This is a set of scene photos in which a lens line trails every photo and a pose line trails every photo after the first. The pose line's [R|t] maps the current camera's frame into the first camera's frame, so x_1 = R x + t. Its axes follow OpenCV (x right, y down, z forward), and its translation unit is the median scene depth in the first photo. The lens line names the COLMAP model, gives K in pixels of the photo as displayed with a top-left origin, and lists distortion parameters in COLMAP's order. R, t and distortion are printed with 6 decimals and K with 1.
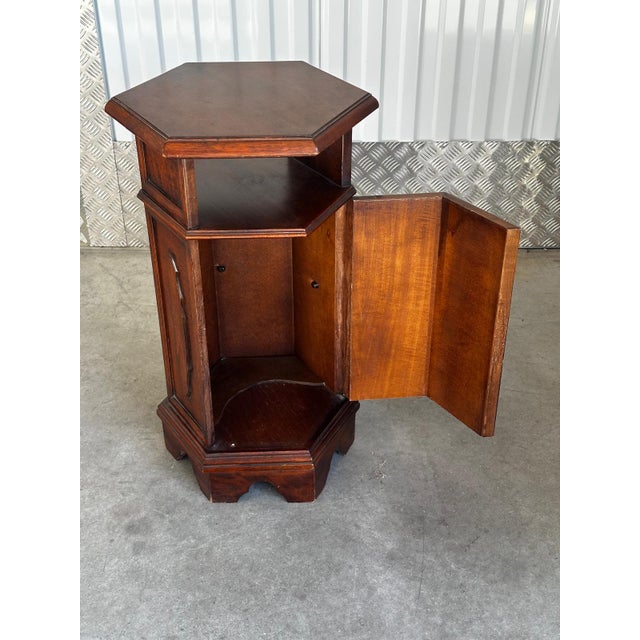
lens RADIAL K [[888.2, 0, 331.3], [0, 888.2, 320.7], [0, 0, 1]] dist [0.080306, 0.000000]
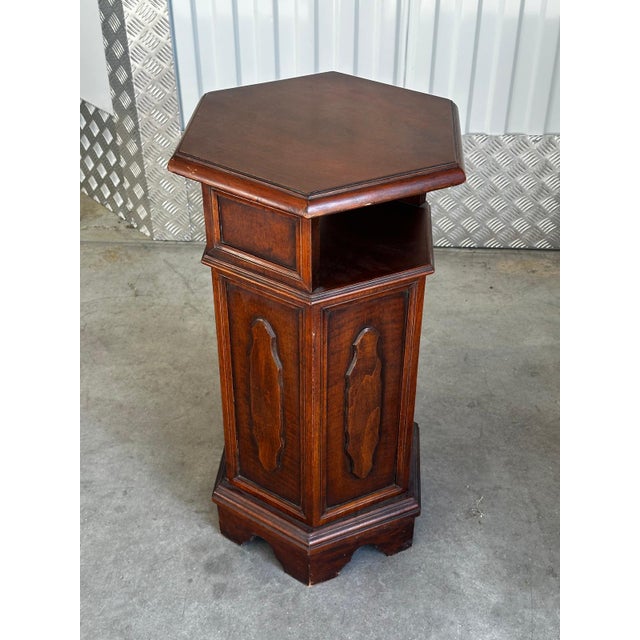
lens RADIAL K [[888.2, 0, 322.1], [0, 888.2, 314.6], [0, 0, 1]] dist [0.080306, 0.000000]
pose [[0.998852, 0.023091, -0.041960, -0.071400], [-0.021626, 0.999152, 0.035040, -0.059303], [0.042733, -0.034092, 0.998505, 0.086907]]
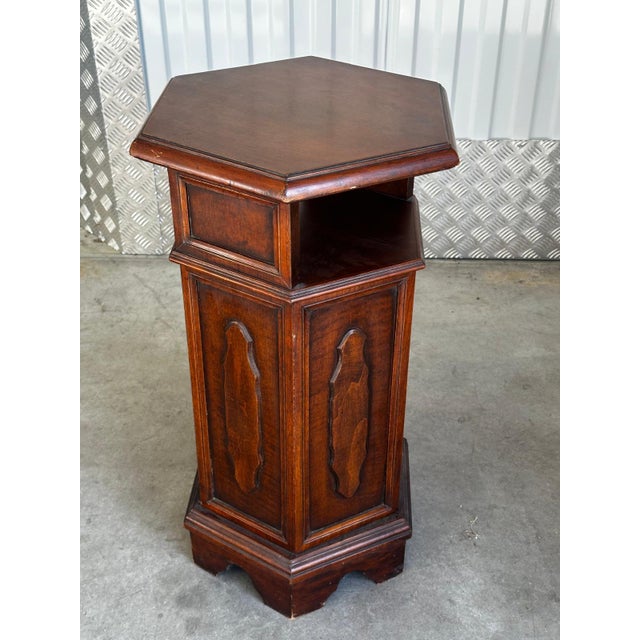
lens RADIAL K [[888.2, 0, 329.1], [0, 888.2, 313.4], [0, 0, 1]] dist [0.080306, 0.000000]
pose [[0.999911, 0.009513, -0.009399, -0.076151], [-0.009518, 0.999955, -0.000452, -0.035902], [0.009395, 0.000541, 0.999956, 0.150017]]
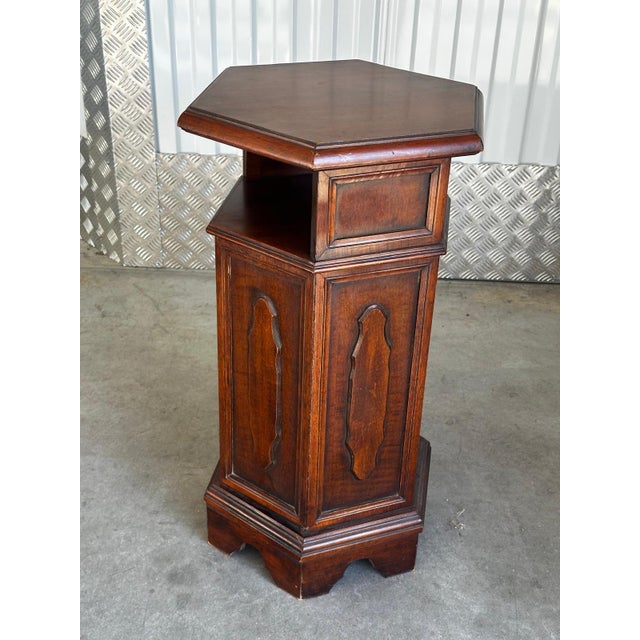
lens RADIAL K [[888.2, 0, 328.0], [0, 888.2, 316.3], [0, 0, 1]] dist [0.080306, 0.000000]
pose [[0.999384, 0.035014, -0.002358, -0.077865], [-0.035093, 0.997345, -0.063804, 0.029813], [0.000118, 0.063848, 0.997960, 0.117448]]
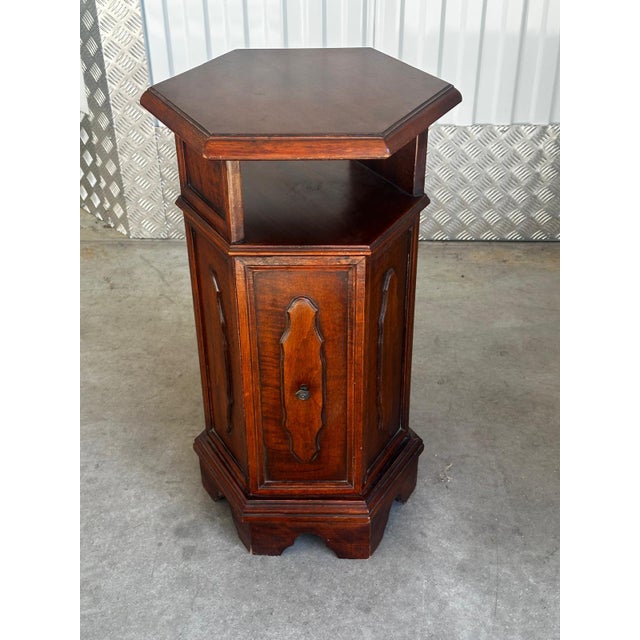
lens RADIAL K [[888.2, 0, 315.6], [0, 888.2, 330.5], [0, 0, 1]] dist [0.080306, 0.000000]
pose [[0.999077, 0.007099, -0.042373, -0.041911], [-0.006977, 0.999971, 0.003016, 0.017565], [0.042394, -0.002717, 0.999097, 0.071986]]
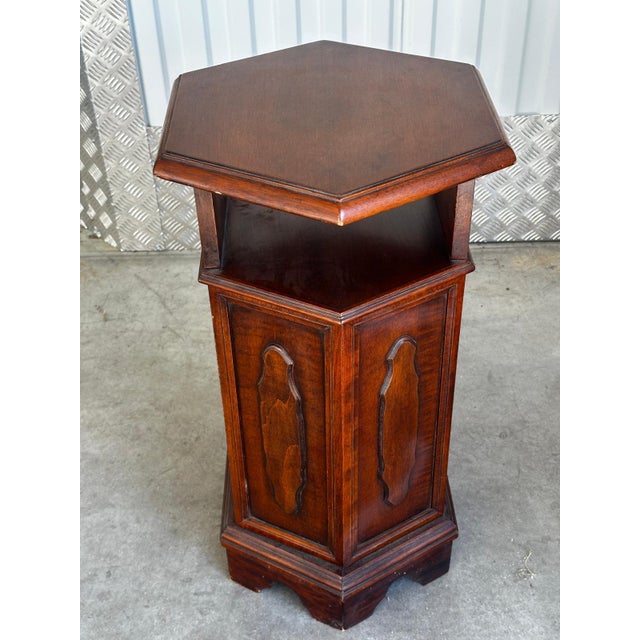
lens RADIAL K [[888.2, 0, 326.5], [0, 888.2, 311.7], [0, 0, 1]] dist [0.080306, 0.000000]
pose [[0.999589, -0.028675, -0.000171, -0.114882], [0.028614, 0.997053, 0.071176, -0.116755], [-0.001871, -0.071152, 0.997464, 0.237853]]
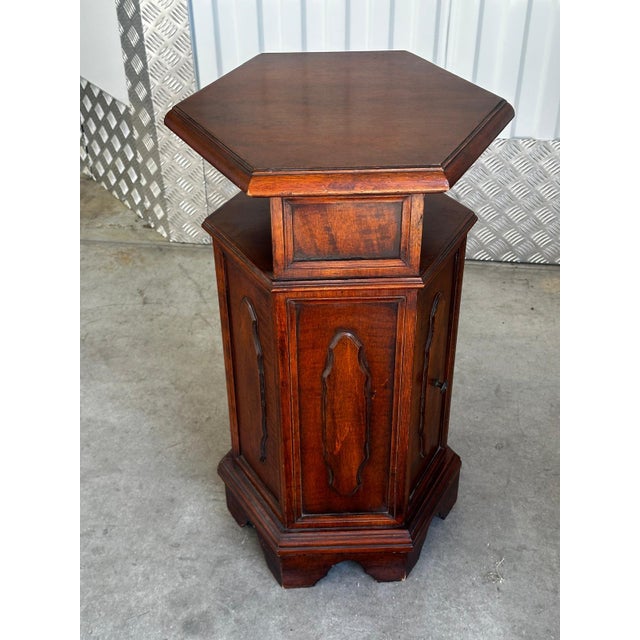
lens RADIAL K [[888.2, 0, 328.6], [0, 888.2, 314.1], [0, 0, 1]] dist [0.080306, 0.000000]
pose [[0.992939, 0.062267, -0.100965, -0.029073], [-0.056904, 0.996855, 0.055163, -0.100247], [0.104083, -0.049028, 0.993359, 0.196510]]
